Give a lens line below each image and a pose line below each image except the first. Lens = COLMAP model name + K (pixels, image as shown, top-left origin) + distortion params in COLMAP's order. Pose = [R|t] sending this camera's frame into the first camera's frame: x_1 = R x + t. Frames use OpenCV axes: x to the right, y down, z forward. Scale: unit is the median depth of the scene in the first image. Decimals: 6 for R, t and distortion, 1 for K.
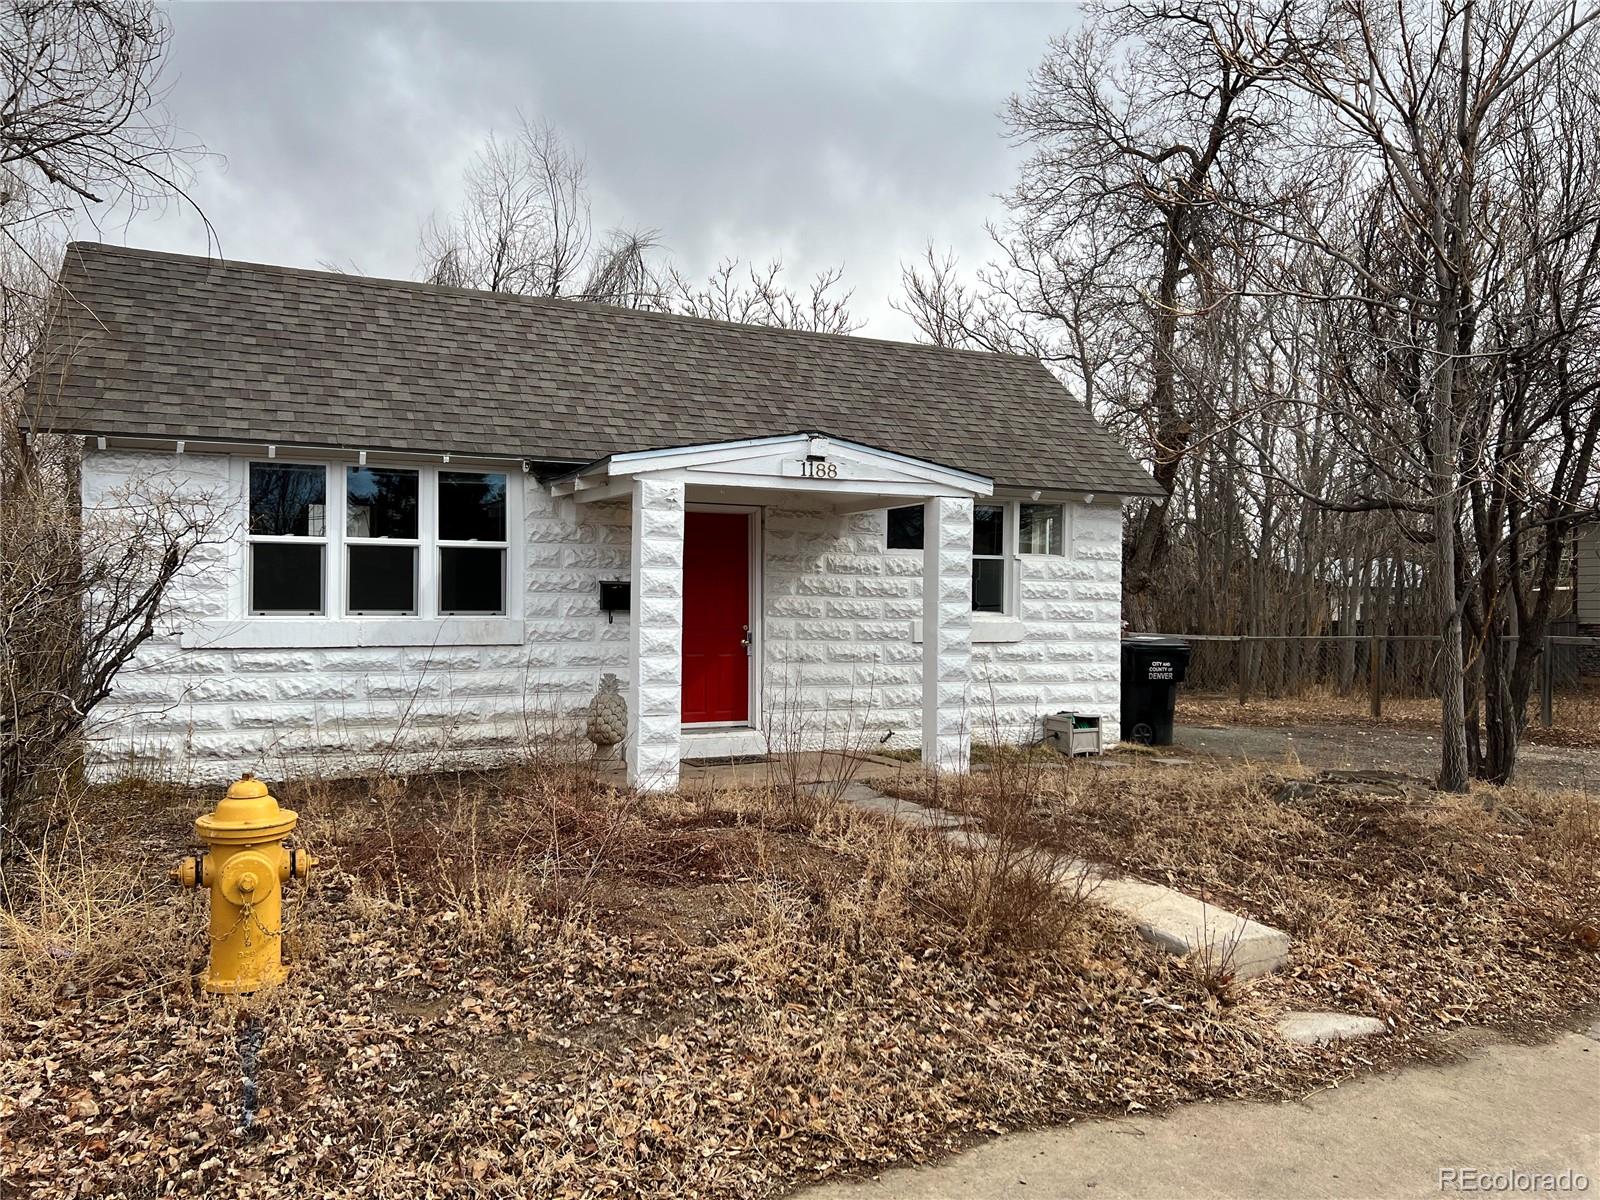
lens RADIAL K [[1203.1, 0, 798.9], [0, 1203.1, 607.6], [0, 0, 1]] dist [0.041519, -0.010589]
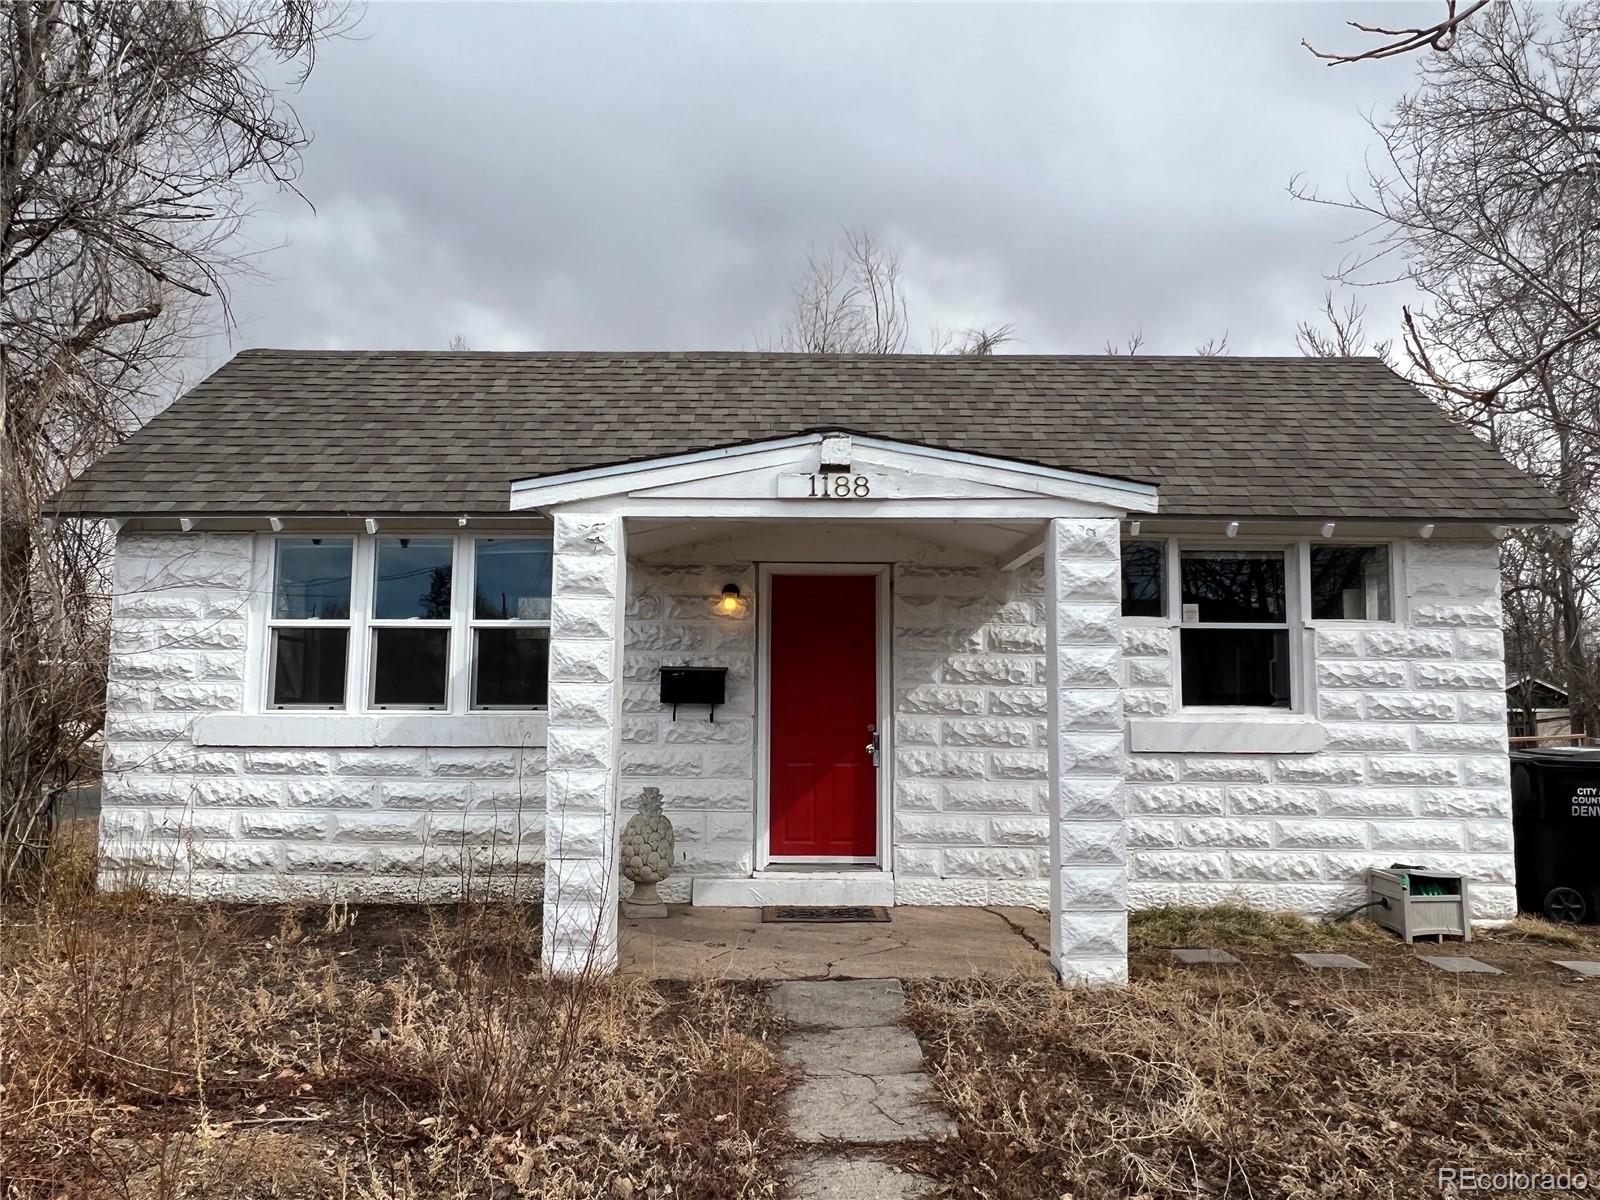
lens RADIAL K [[1046.3, 0, 802.2], [0, 1046.3, 610.1], [0, 0, 1]] dist [-0.016428, 0.010556]
pose [[0.902041, -0.040386, -0.429756, 0.201770], [-0.000291, 0.995556, -0.094167, 0.005172], [0.431650, 0.085068, 0.898021, 0.410741]]
